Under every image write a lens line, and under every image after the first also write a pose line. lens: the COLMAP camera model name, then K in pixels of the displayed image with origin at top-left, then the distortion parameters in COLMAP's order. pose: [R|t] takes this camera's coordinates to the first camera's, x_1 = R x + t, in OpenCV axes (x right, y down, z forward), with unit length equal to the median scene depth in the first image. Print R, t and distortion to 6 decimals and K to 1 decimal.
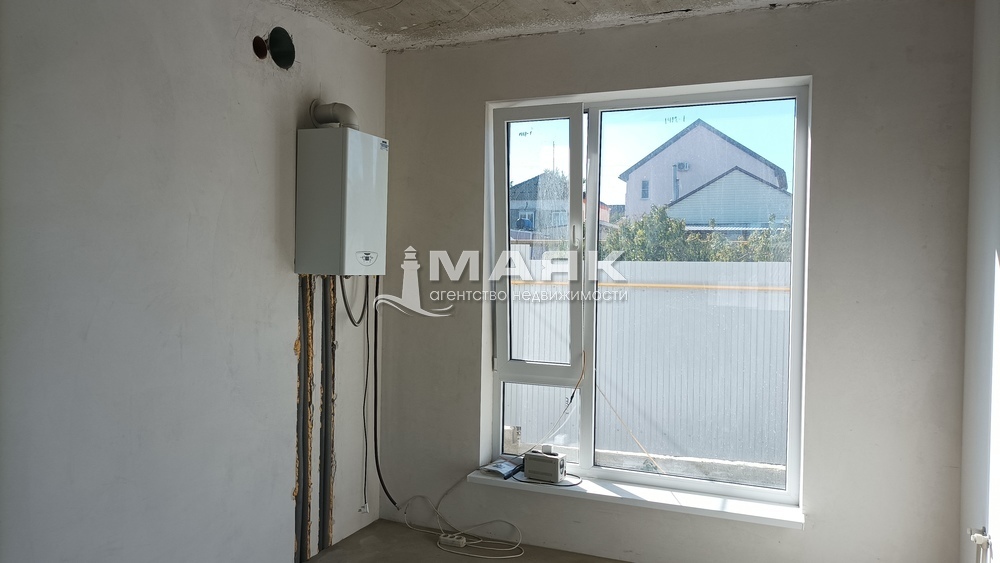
lens RADIAL K [[745.4, 0, 498.8], [0, 745.4, 280.8], [0, 0, 1]] dist [0.023970, -0.001331]
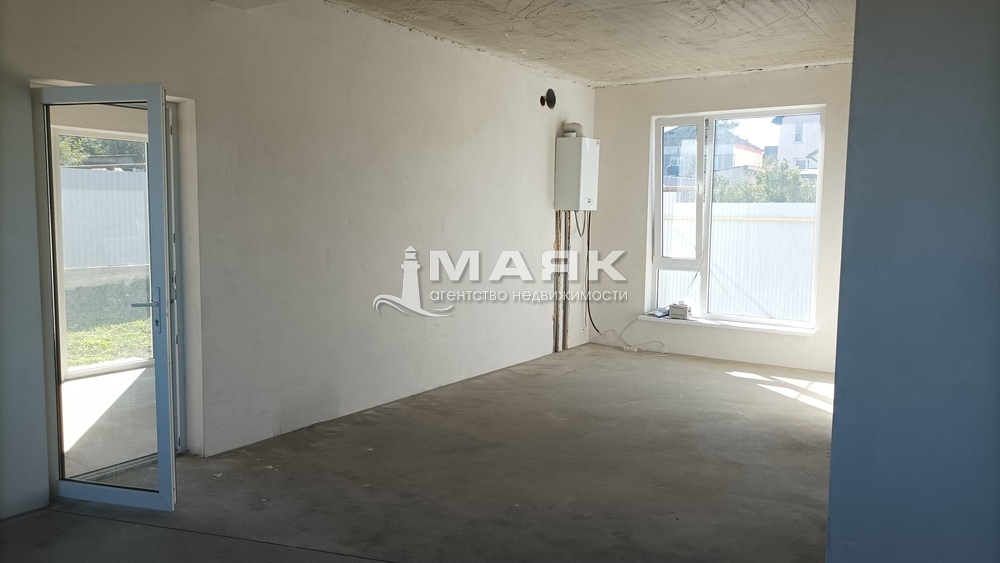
lens RADIAL K [[745.4, 0, 501.4], [0, 745.4, 282.7], [0, 0, 1]] dist [0.023970, -0.001331]
pose [[0.981168, 0.013787, -0.192664, -0.018999], [0.001232, 0.996982, 0.077620, 0.027881], [0.193153, -0.076395, 0.978190, -0.919318]]
